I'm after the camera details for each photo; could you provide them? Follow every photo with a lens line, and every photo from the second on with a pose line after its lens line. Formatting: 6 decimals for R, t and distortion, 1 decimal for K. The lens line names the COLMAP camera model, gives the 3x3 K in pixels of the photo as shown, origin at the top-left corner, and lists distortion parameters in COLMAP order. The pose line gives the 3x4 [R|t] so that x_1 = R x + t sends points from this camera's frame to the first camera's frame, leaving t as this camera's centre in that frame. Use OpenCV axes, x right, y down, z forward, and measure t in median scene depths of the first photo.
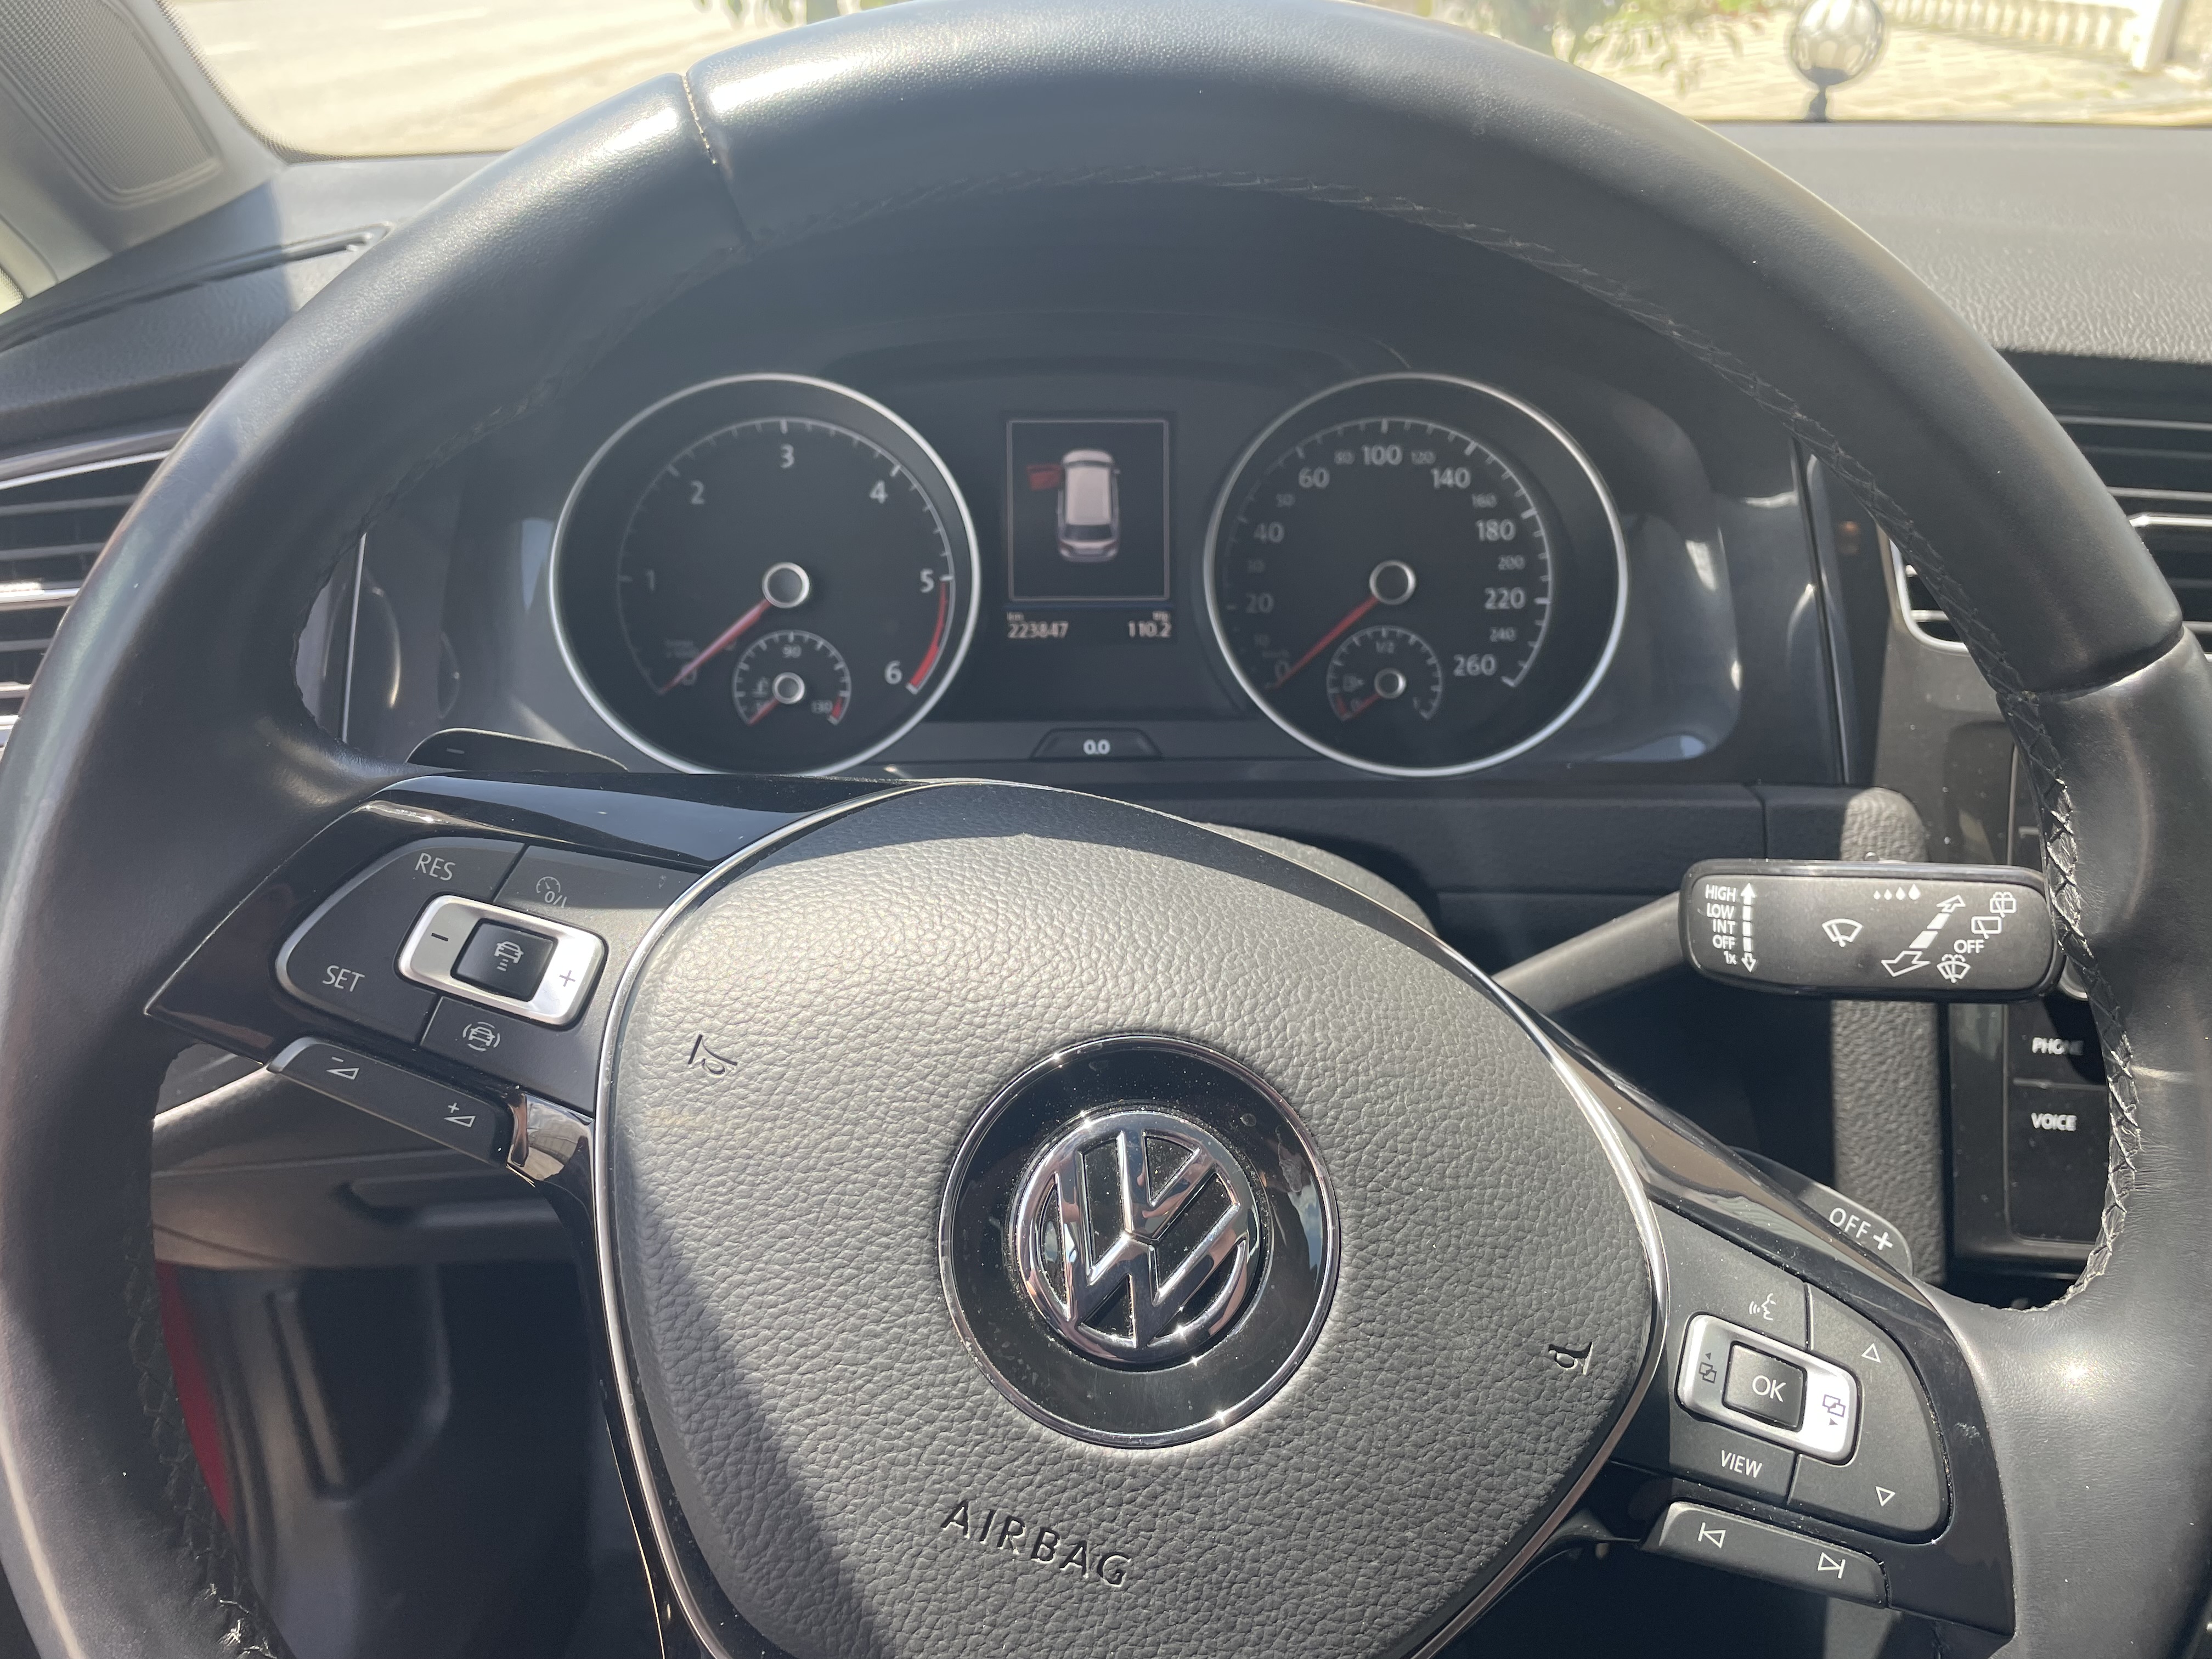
lens RADIAL K [[1706.5, 0, 1088.0], [0, 1706.5, 779.9], [0, 0, 1]] dist [0.084618, -0.119861]
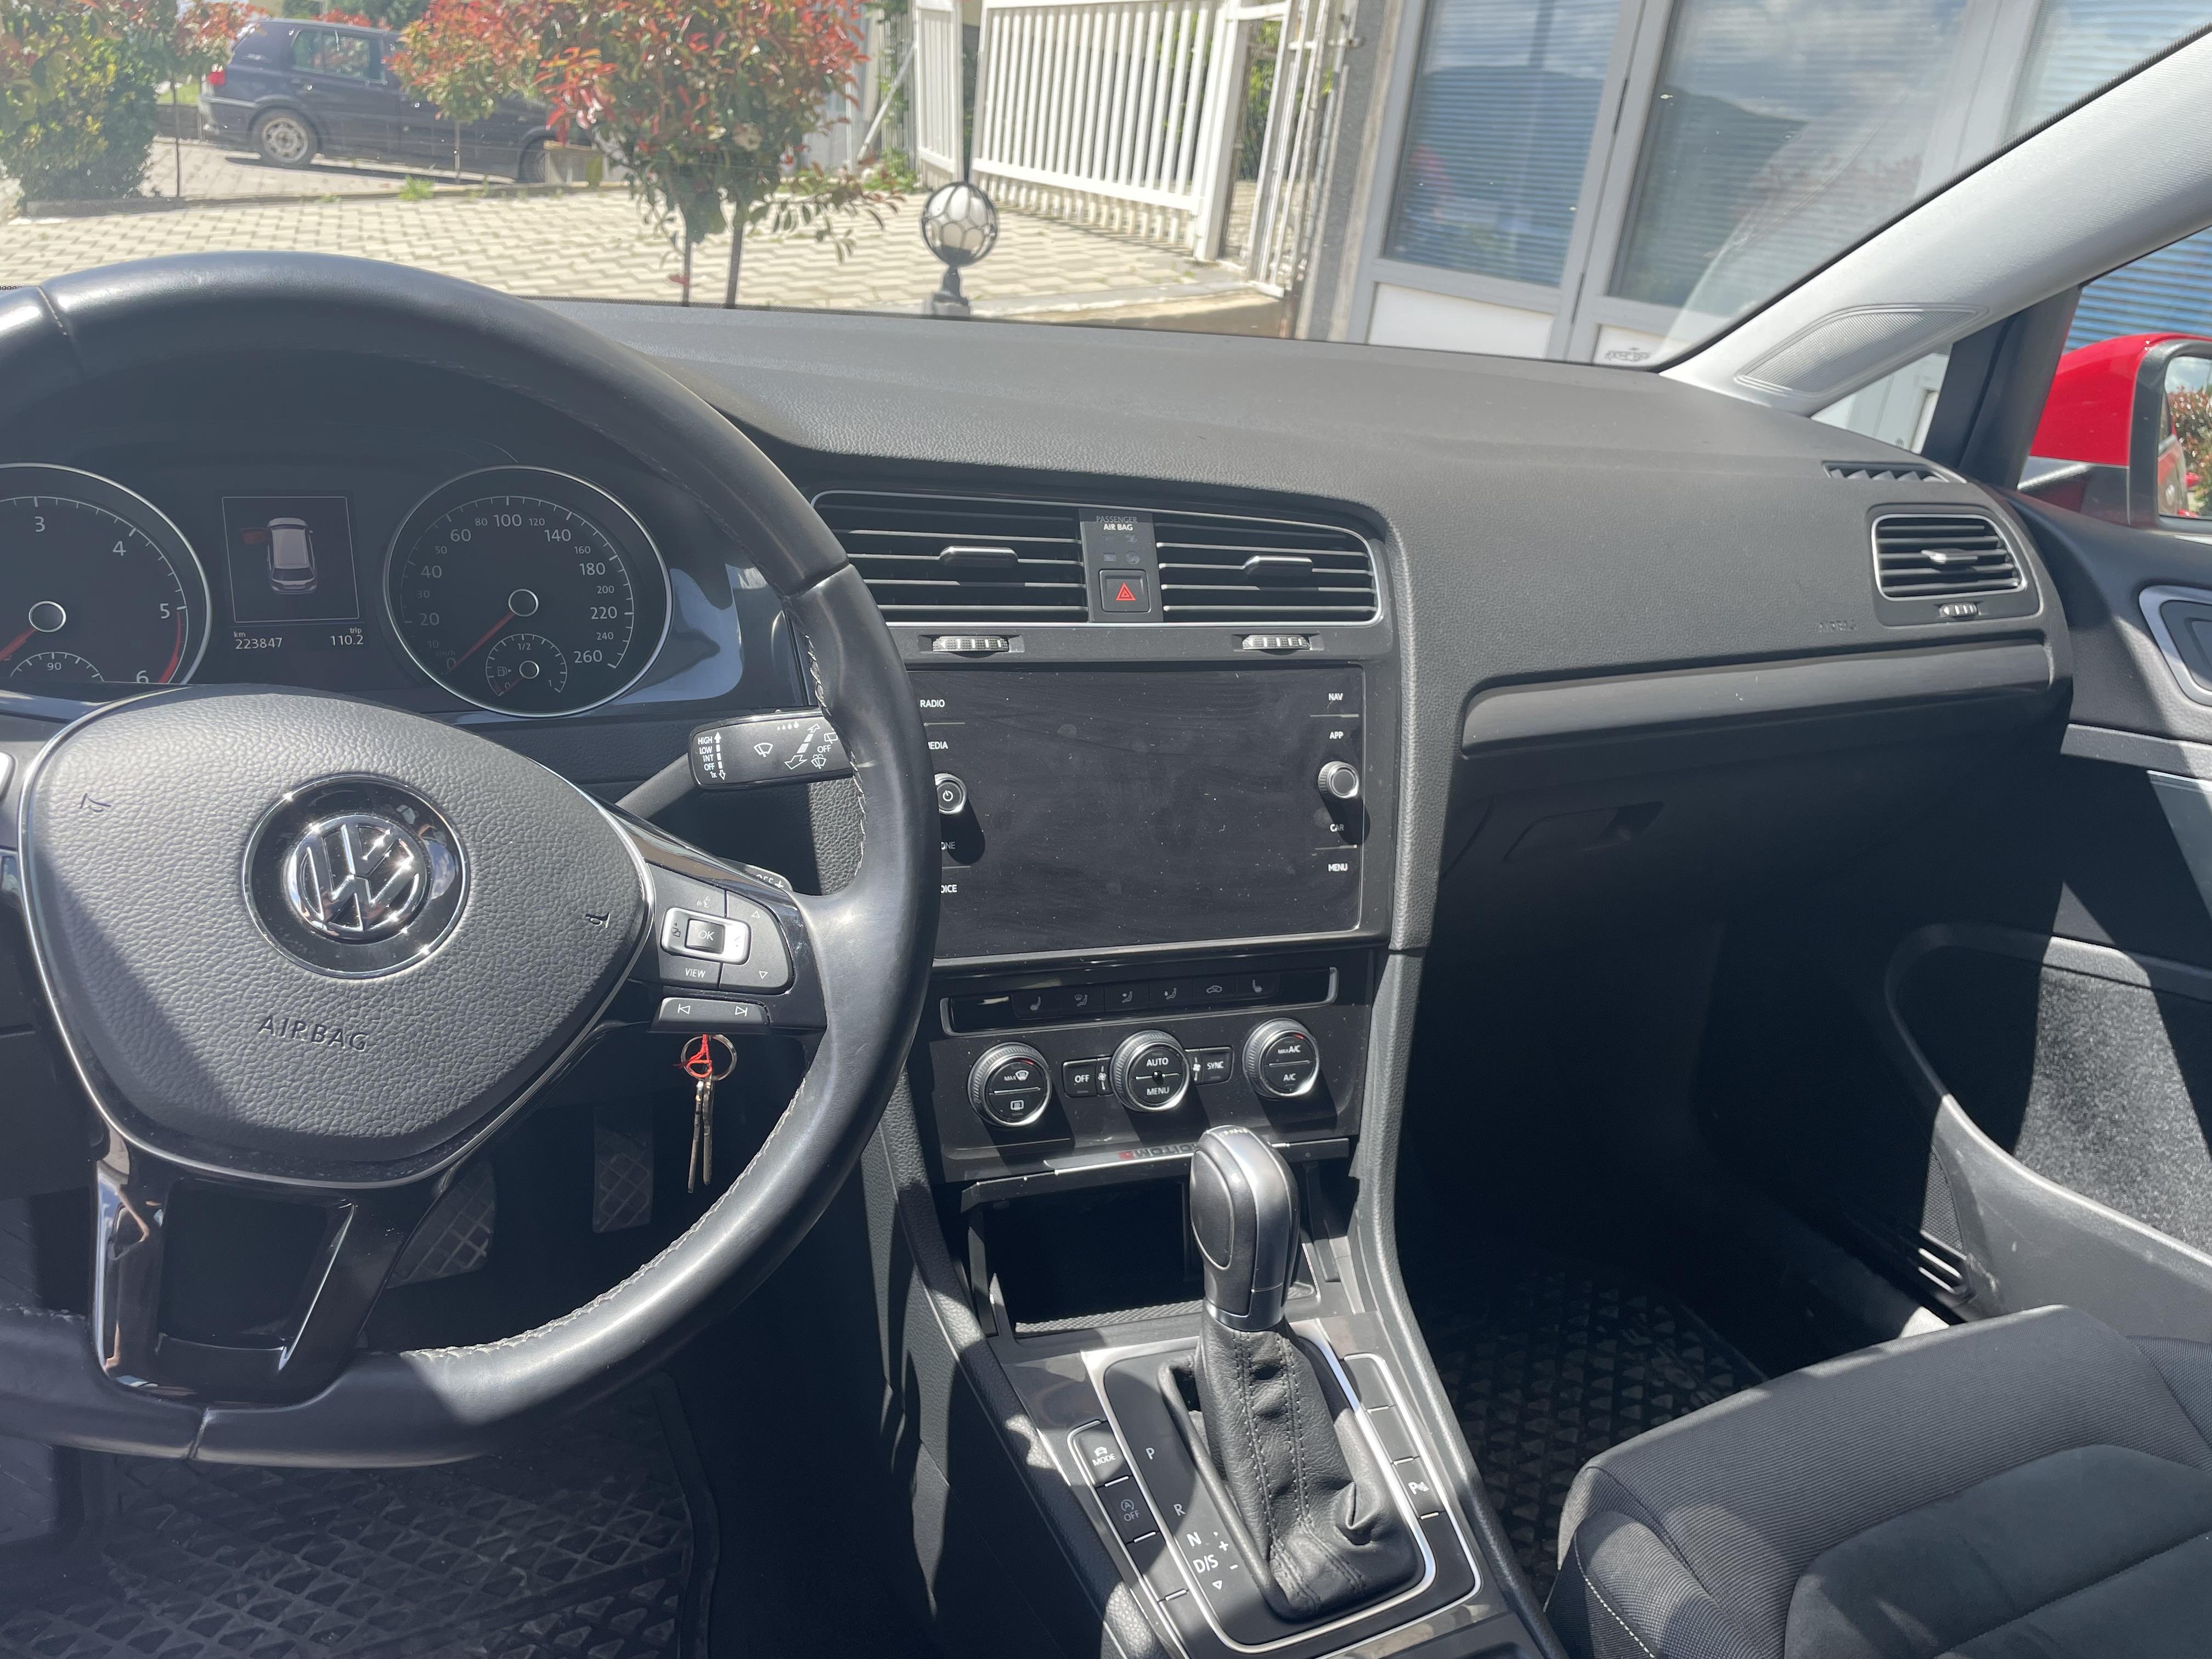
lens RADIAL K [[1688.5, 0, 1131.7], [0, 1688.5, 798.0], [0, 0, 1]] dist [0.103009, -0.133694]
pose [[0.896351, -0.082623, 0.435577, -0.020545], [0.110919, 0.993029, -0.039891, 0.296999], [-0.429245, 0.084070, 0.899267, -0.968352]]
